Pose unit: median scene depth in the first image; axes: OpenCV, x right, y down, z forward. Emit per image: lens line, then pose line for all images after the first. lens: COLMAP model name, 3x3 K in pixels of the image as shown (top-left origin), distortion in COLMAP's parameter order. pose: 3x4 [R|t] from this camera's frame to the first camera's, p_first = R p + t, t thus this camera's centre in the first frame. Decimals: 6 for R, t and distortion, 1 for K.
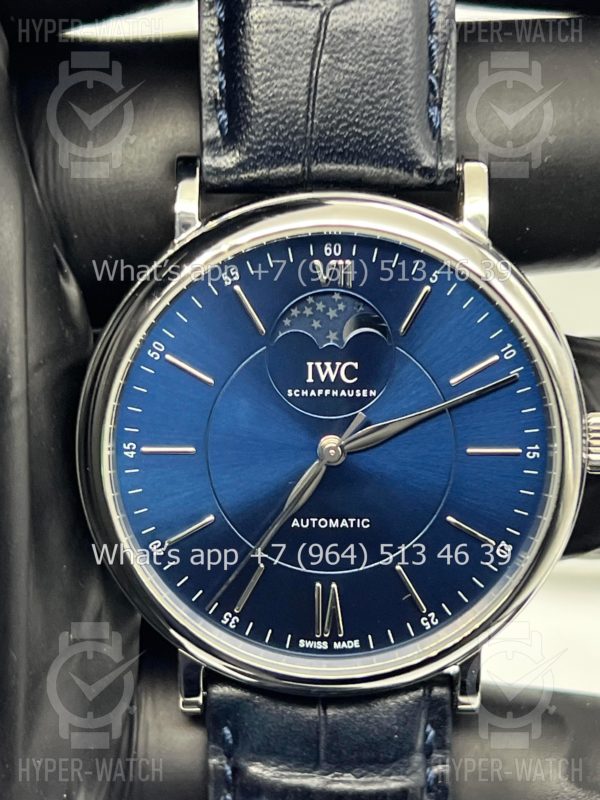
lens RADIAL K [[1890.5, 0, 291.6], [0, 1890.5, 392.8], [0, 0, 1]] dist [0.234719, 0.000000]
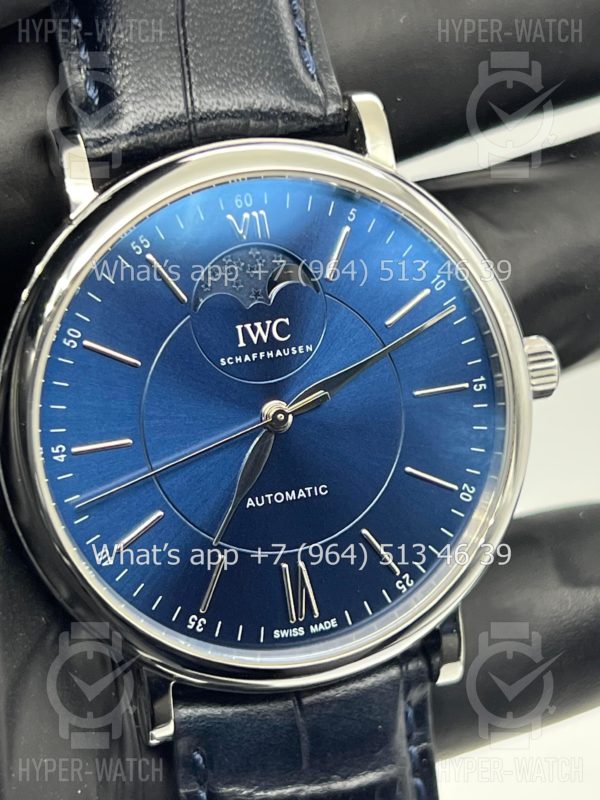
lens RADIAL K [[1890.5, 0, 300.7], [0, 1890.5, 384.8], [0, 0, 1]] dist [0.234719, 0.000000]
pose [[0.959163, -0.160070, 0.233206, -0.179693], [0.182244, 0.980255, -0.076724, 0.087872], [-0.216320, 0.116091, 0.969396, 0.100359]]
